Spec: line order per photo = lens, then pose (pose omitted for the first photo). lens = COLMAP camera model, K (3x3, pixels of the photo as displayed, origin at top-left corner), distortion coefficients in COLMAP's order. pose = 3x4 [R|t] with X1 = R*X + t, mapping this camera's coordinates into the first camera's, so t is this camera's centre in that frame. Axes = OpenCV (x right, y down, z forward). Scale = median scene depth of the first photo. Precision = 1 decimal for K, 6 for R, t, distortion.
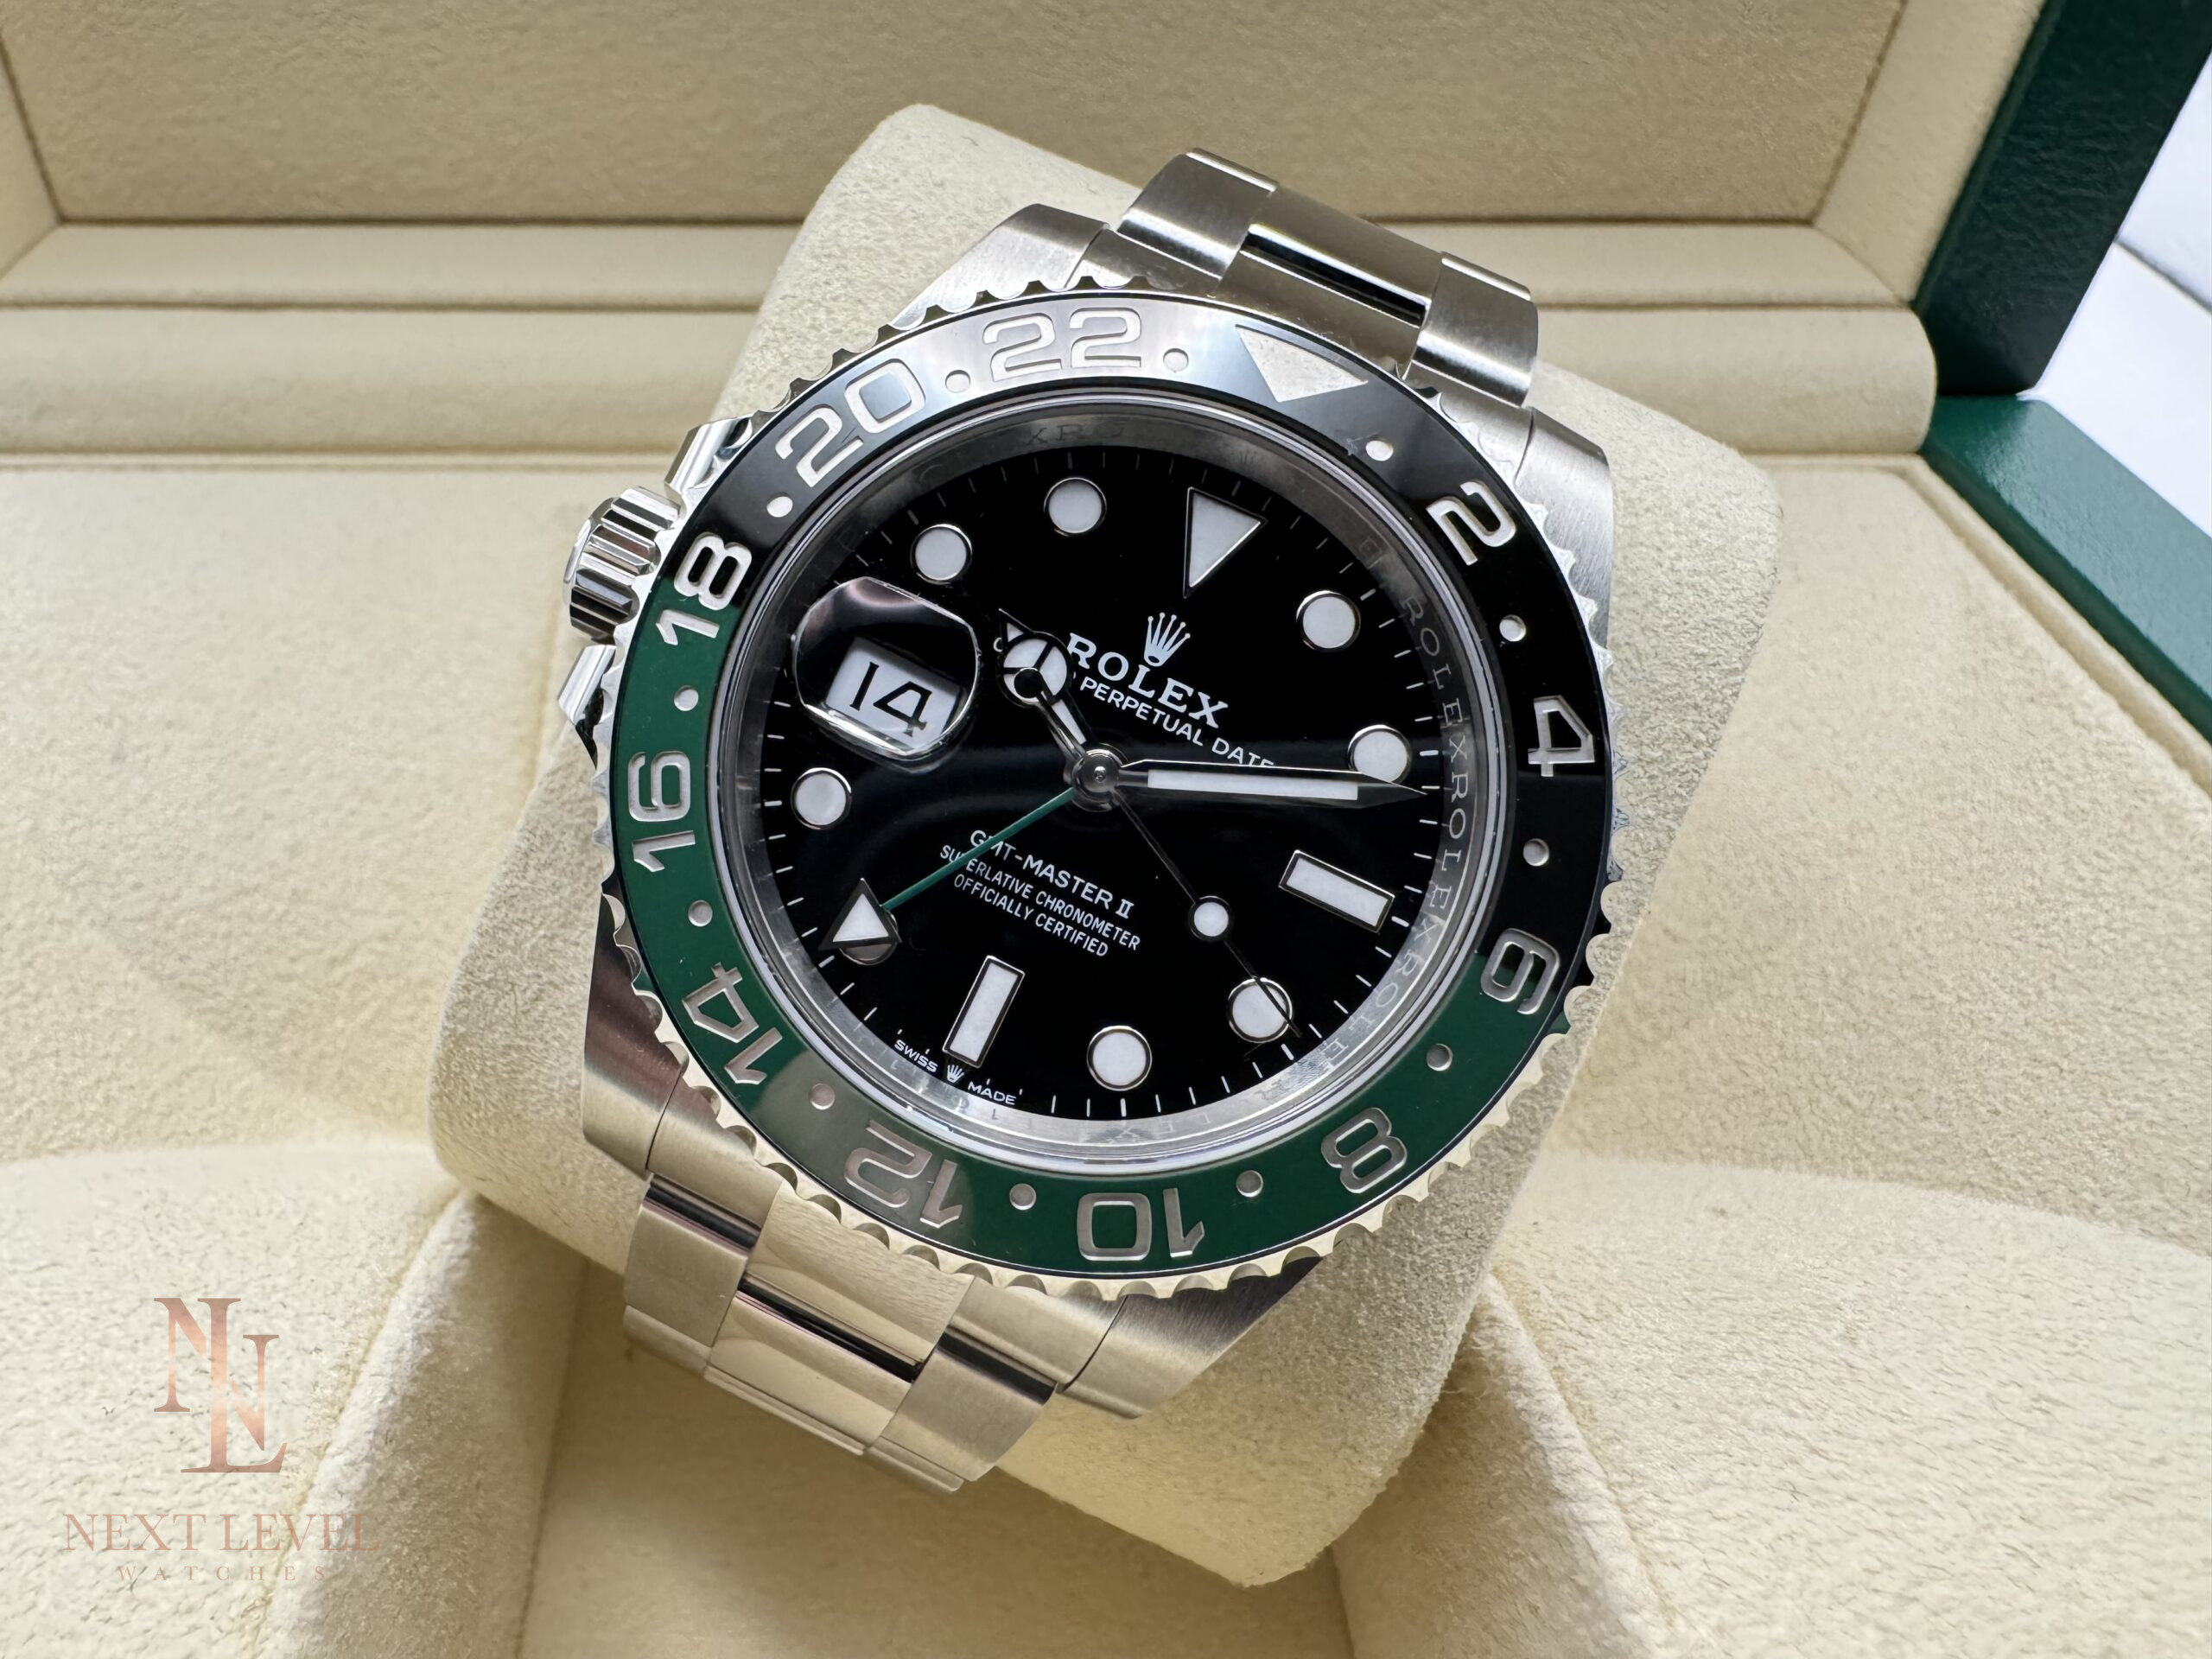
lens RADIAL K [[1599.5, 0, 849.2], [0, 1599.5, 819.1], [0, 0, 1]] dist [-0.005543, 0.000400]
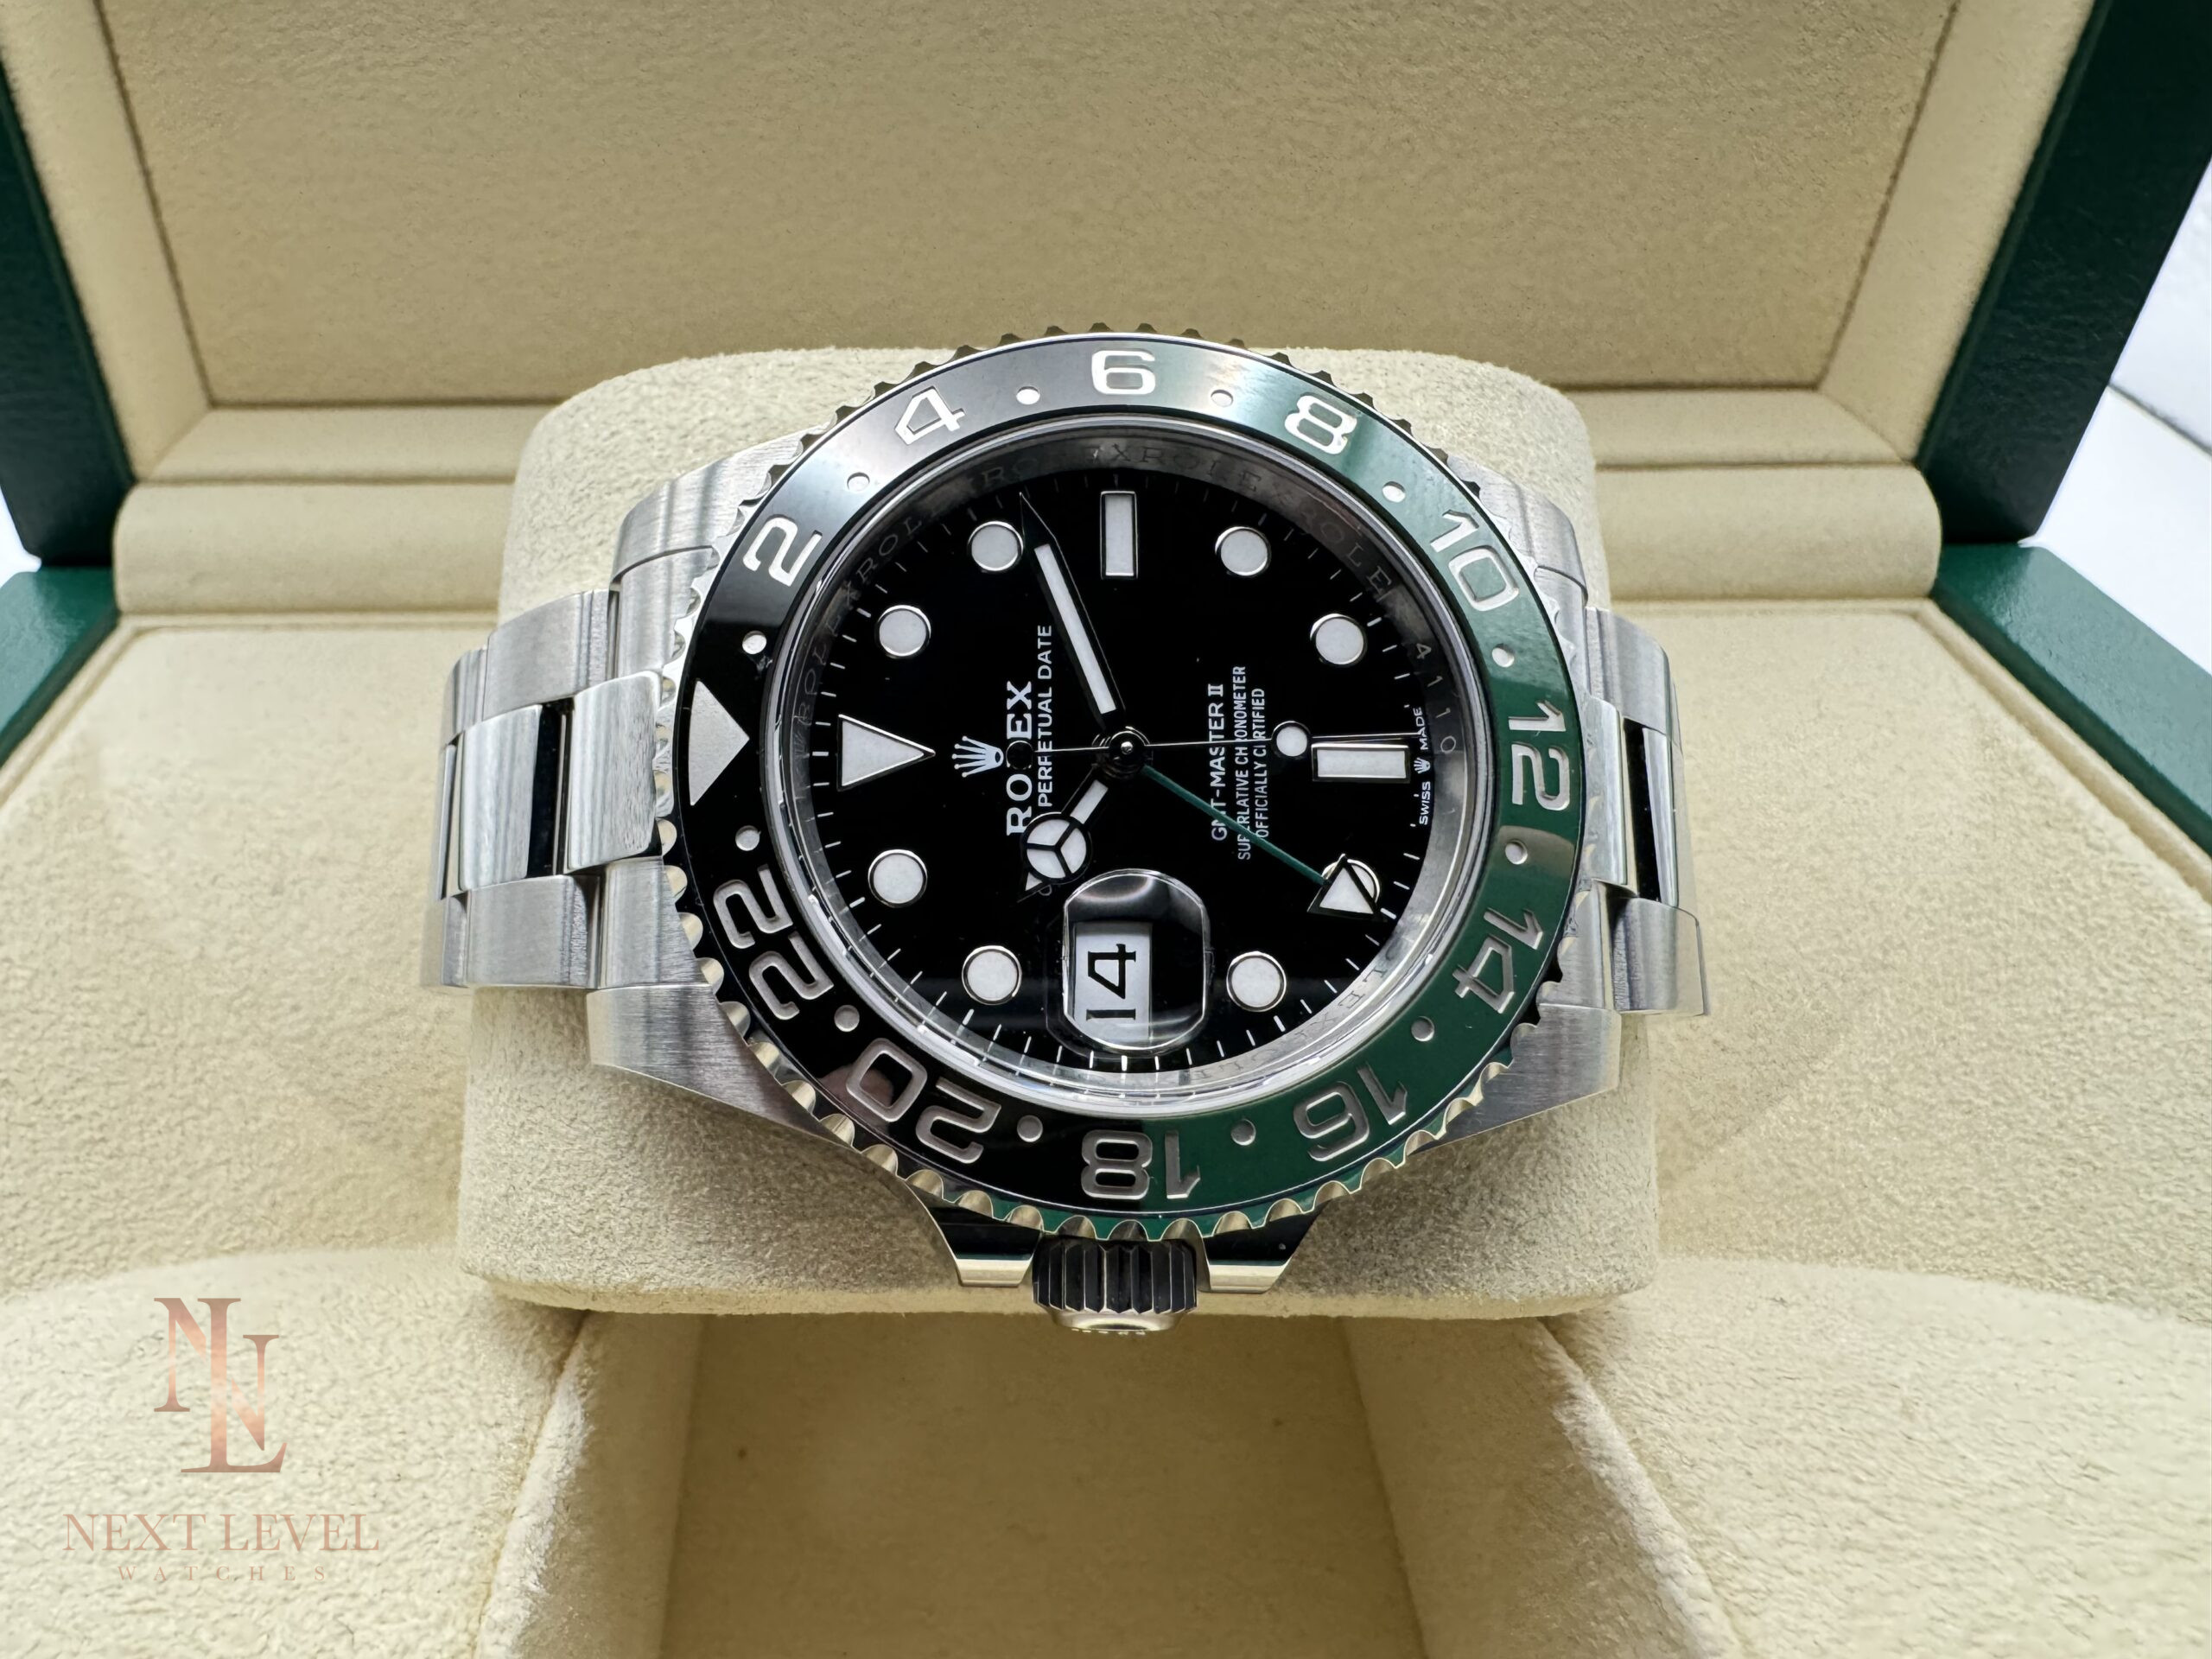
lens RADIAL K [[1593.8, 0, 848.3], [0, 1593.8, 821.4], [0, 0, 1]] dist [-0.006871, 0.001804]
pose [[0.999777, -0.007451, -0.019765, -0.048113], [0.005774, 0.996482, -0.083613, 0.008395], [0.020319, 0.083480, 0.996302, -0.087922]]
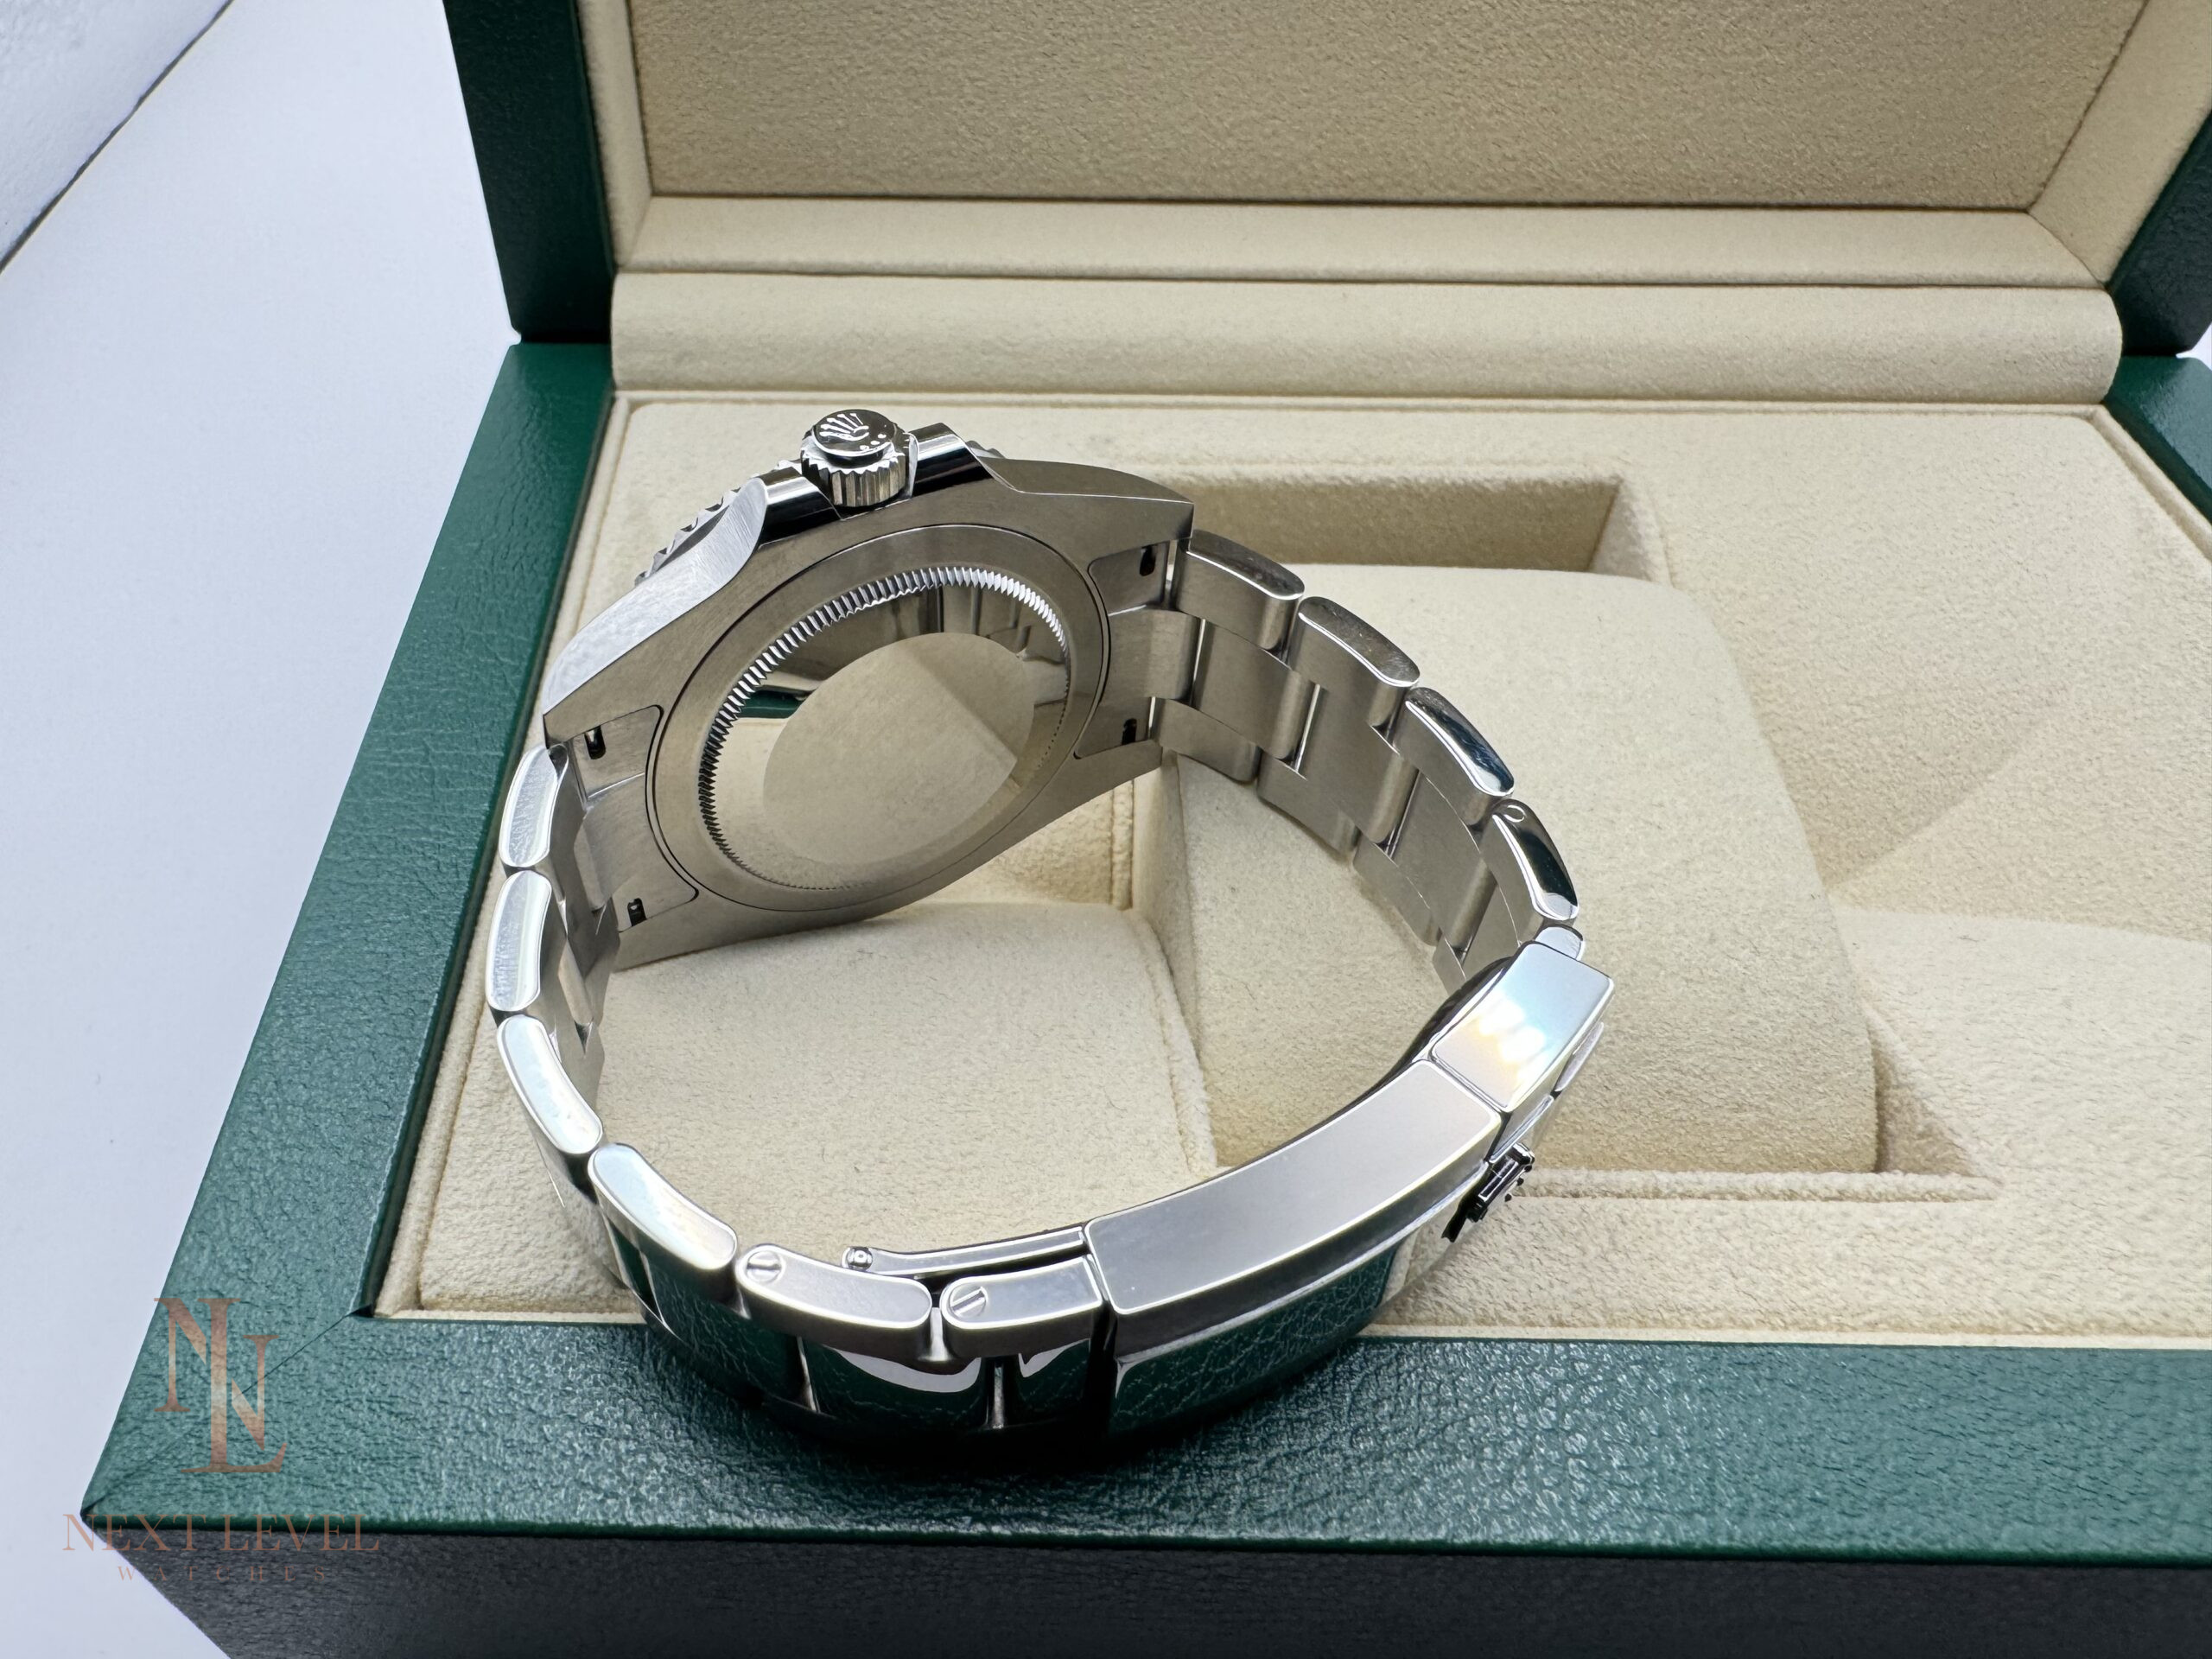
lens RADIAL K [[1585.3, 0, 904.0], [0, 1585.3, 818.8], [0, 0, 1]] dist [-0.000474, -0.000546]
pose [[0.999956, 0.006162, 0.007097, -0.420148], [-0.006872, 0.994484, 0.104667, -0.019617], [-0.006413, -0.104711, 0.994482, -0.428701]]
